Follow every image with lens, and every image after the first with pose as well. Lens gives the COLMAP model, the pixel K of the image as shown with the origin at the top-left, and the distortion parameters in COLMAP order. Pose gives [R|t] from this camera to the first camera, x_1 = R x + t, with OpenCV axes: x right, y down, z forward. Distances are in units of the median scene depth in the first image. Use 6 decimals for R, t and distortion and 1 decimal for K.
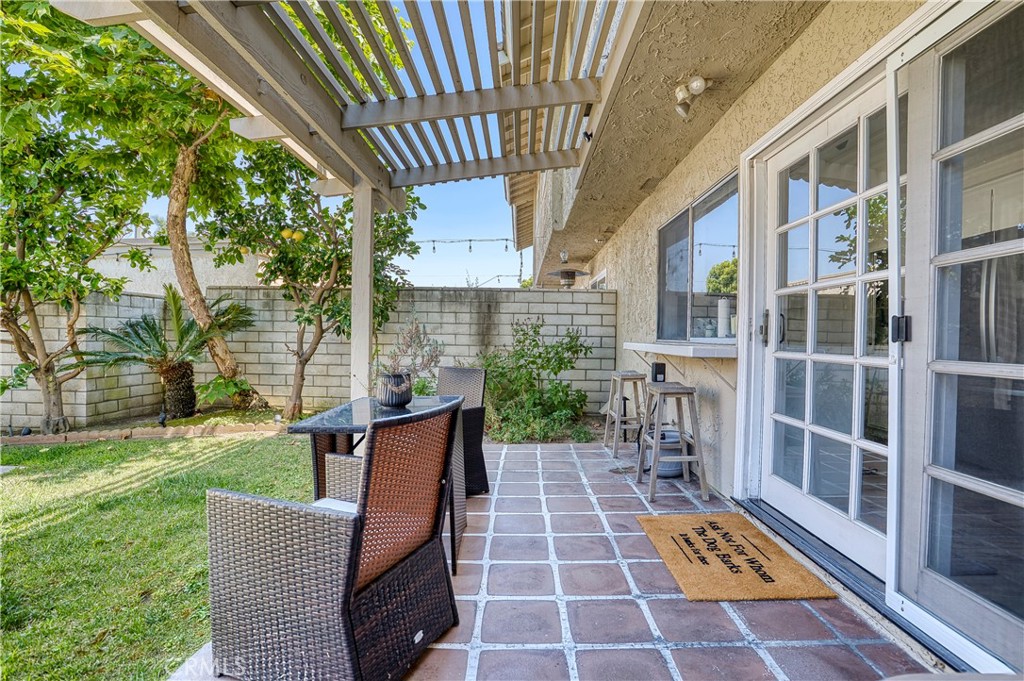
lens RADIAL K [[488.9, 0, 512.8], [0, 488.9, 344.2], [0, 0, 1]] dist [-0.079735, 0.036930]
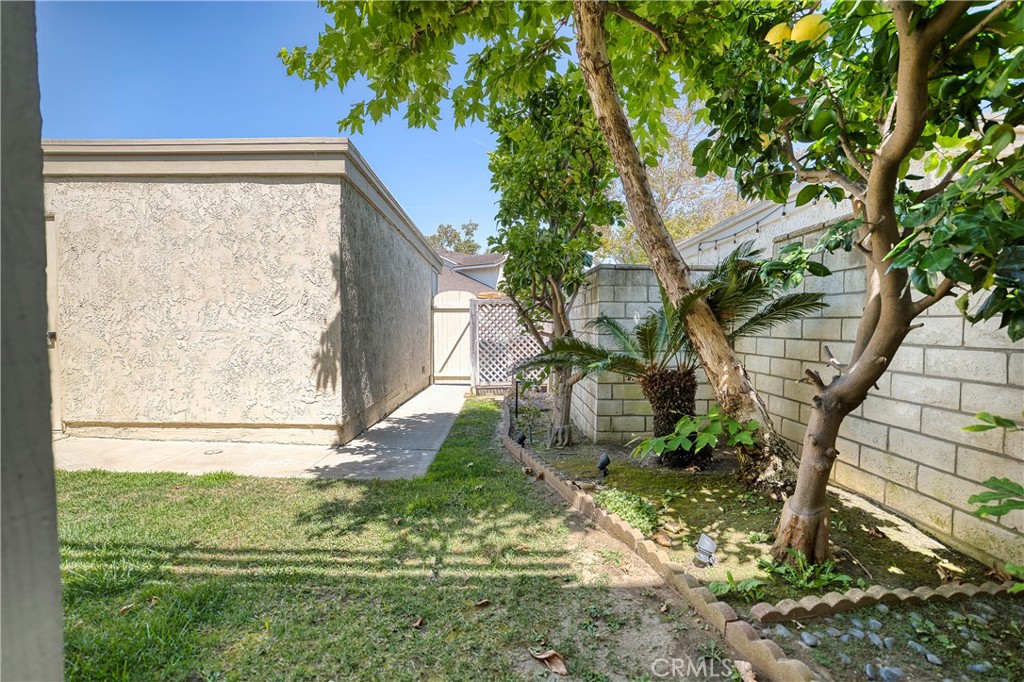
lens RADIAL K [[488.9, 0, 512.8], [0, 488.9, 344.7], [0, 0, 1]] dist [-0.079735, 0.036930]
pose [[0.026825, 0.028711, -0.999228, -0.111253], [-0.022220, 0.999358, 0.028119, -0.008337], [0.999393, 0.021448, 0.027446, 0.816881]]
